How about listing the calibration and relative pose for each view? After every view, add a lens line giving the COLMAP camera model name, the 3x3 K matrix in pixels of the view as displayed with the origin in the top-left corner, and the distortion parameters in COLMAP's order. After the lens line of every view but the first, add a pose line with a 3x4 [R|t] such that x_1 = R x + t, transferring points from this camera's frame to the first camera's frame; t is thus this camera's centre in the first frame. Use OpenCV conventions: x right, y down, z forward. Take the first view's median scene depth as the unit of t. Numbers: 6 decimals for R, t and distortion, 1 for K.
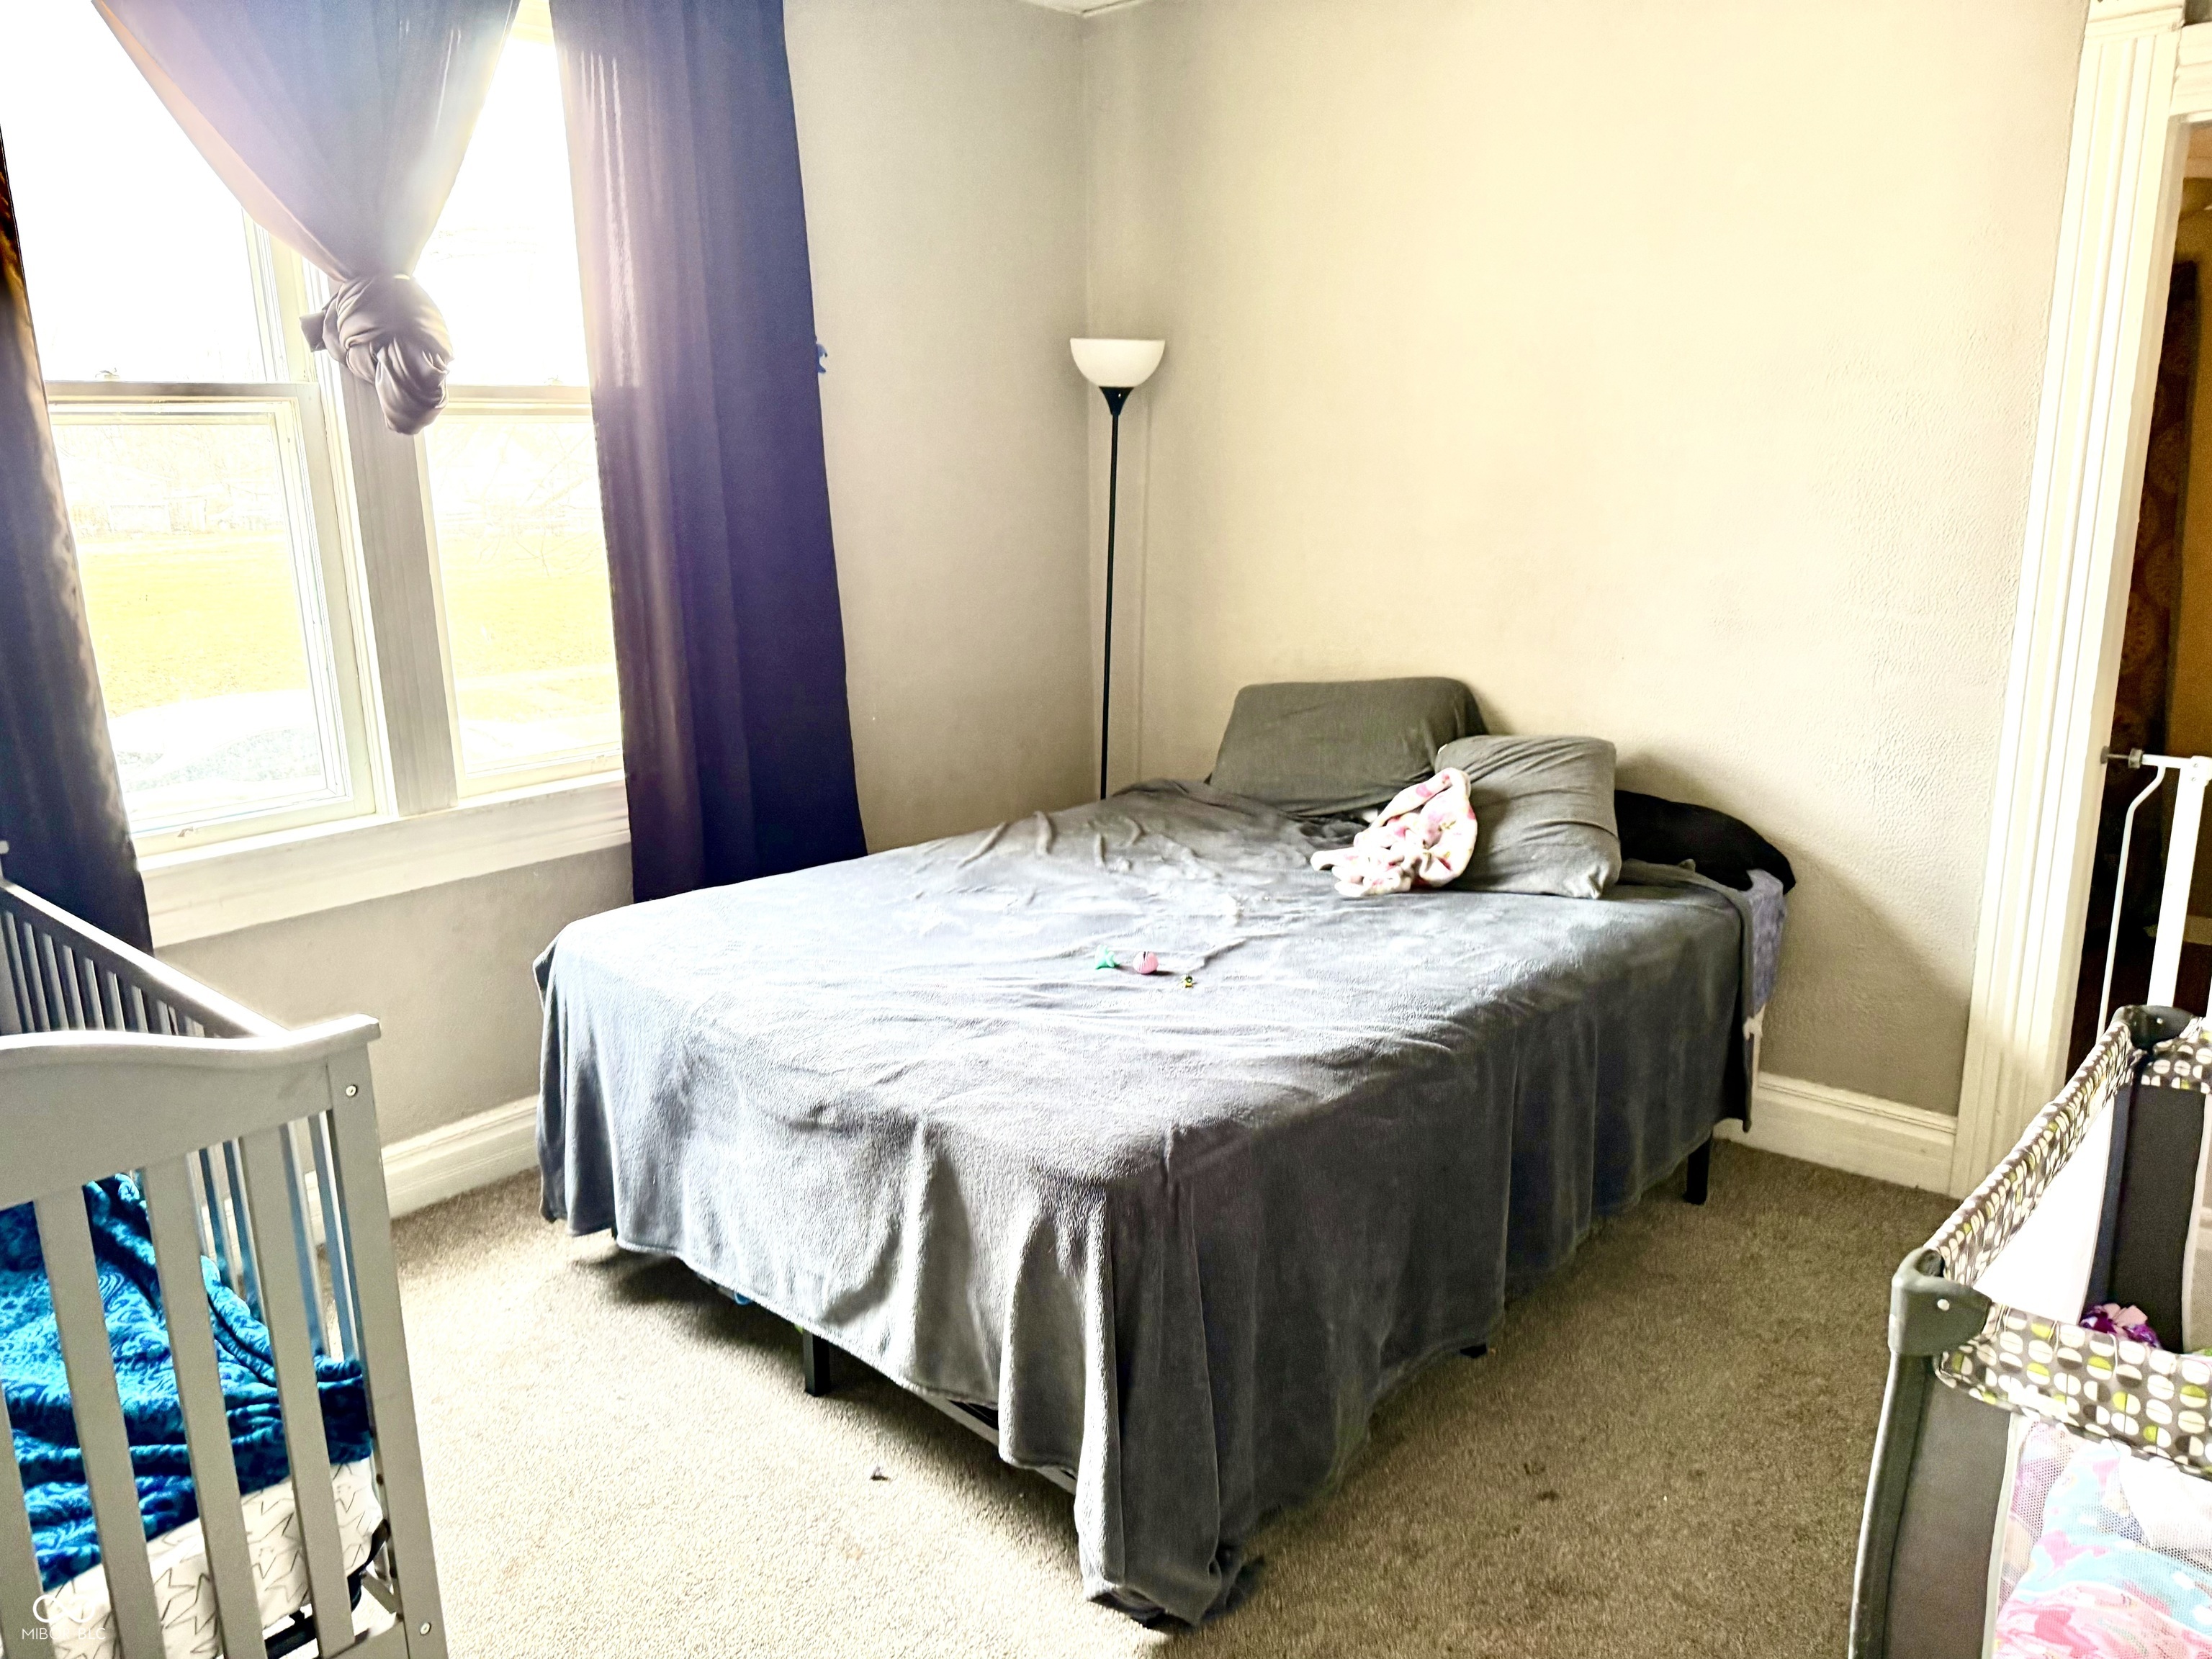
lens RADIAL K [[1545.7, 0, 1106.0], [0, 1545.7, 829.5], [0, 0, 1]] dist [0.001811, 0.000473]
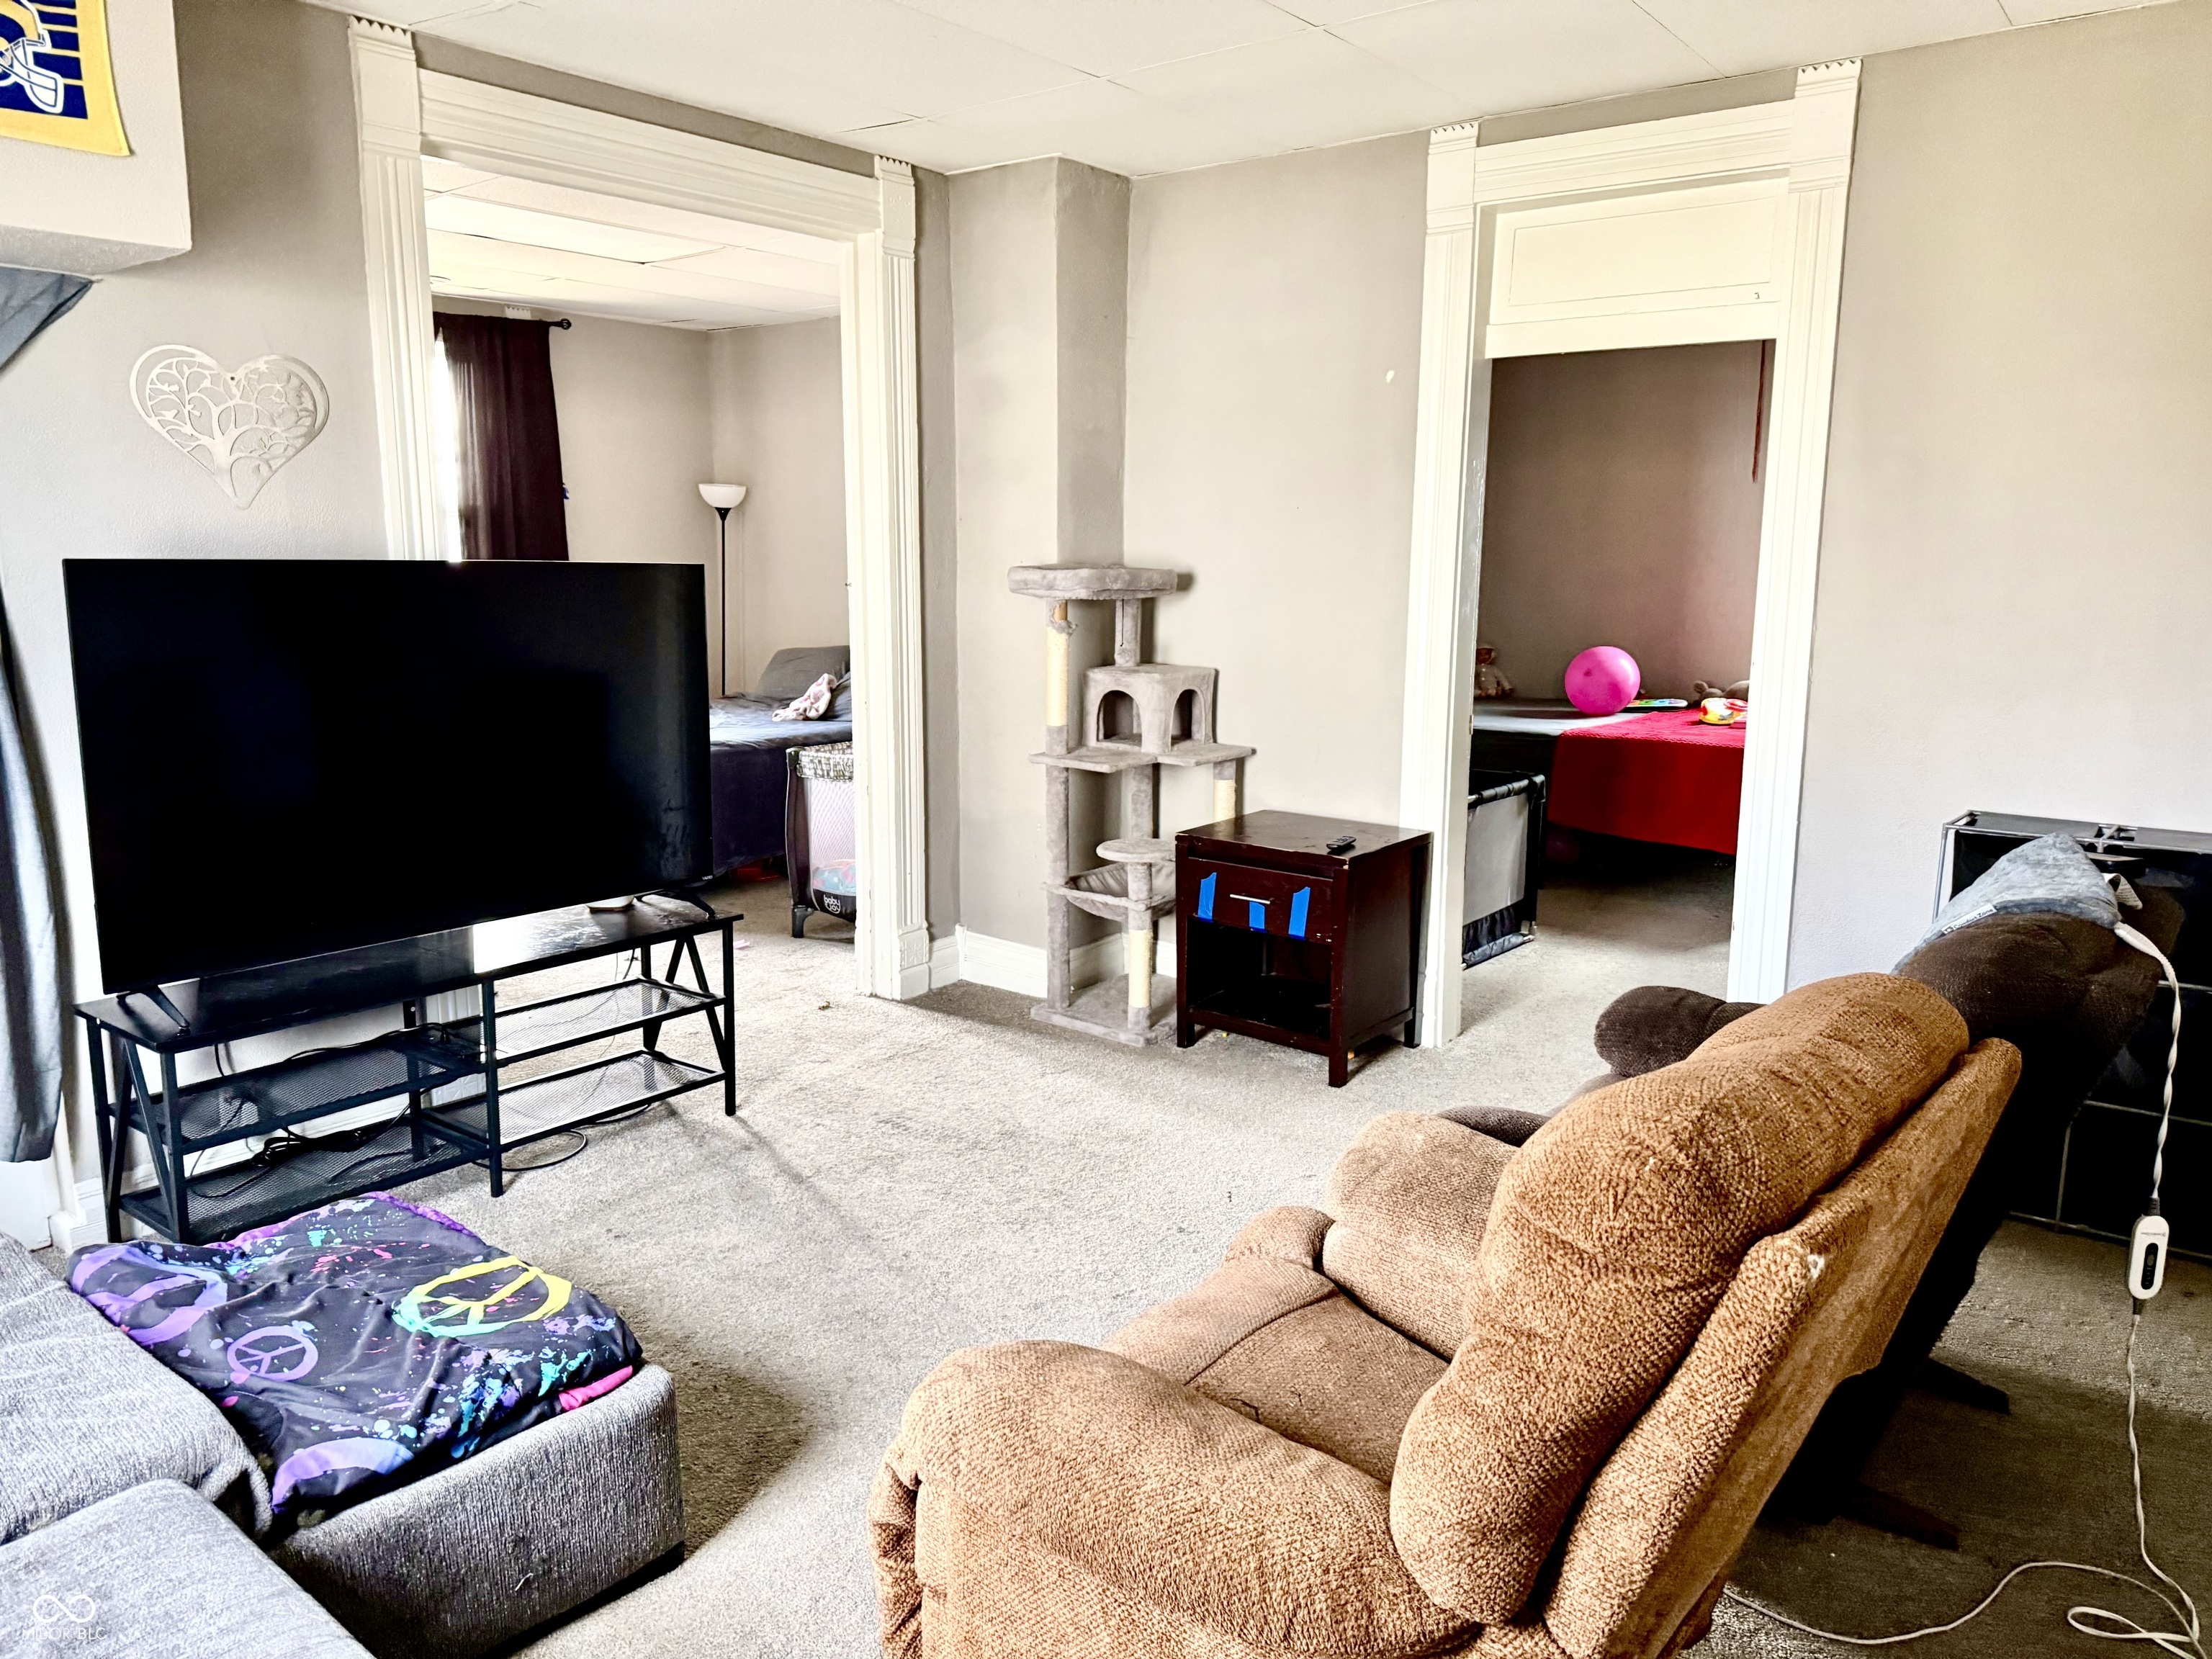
lens RADIAL K [[1601.2, 0, 1106.0], [0, 1601.2, 829.5], [0, 0, 1]] dist [0.000803, 0.000047]
pose [[0.995393, 0.010029, 0.095353, 0.352514], [-0.004184, 0.998111, -0.061297, 0.294641], [-0.095788, 0.060615, 0.993554, -1.249730]]
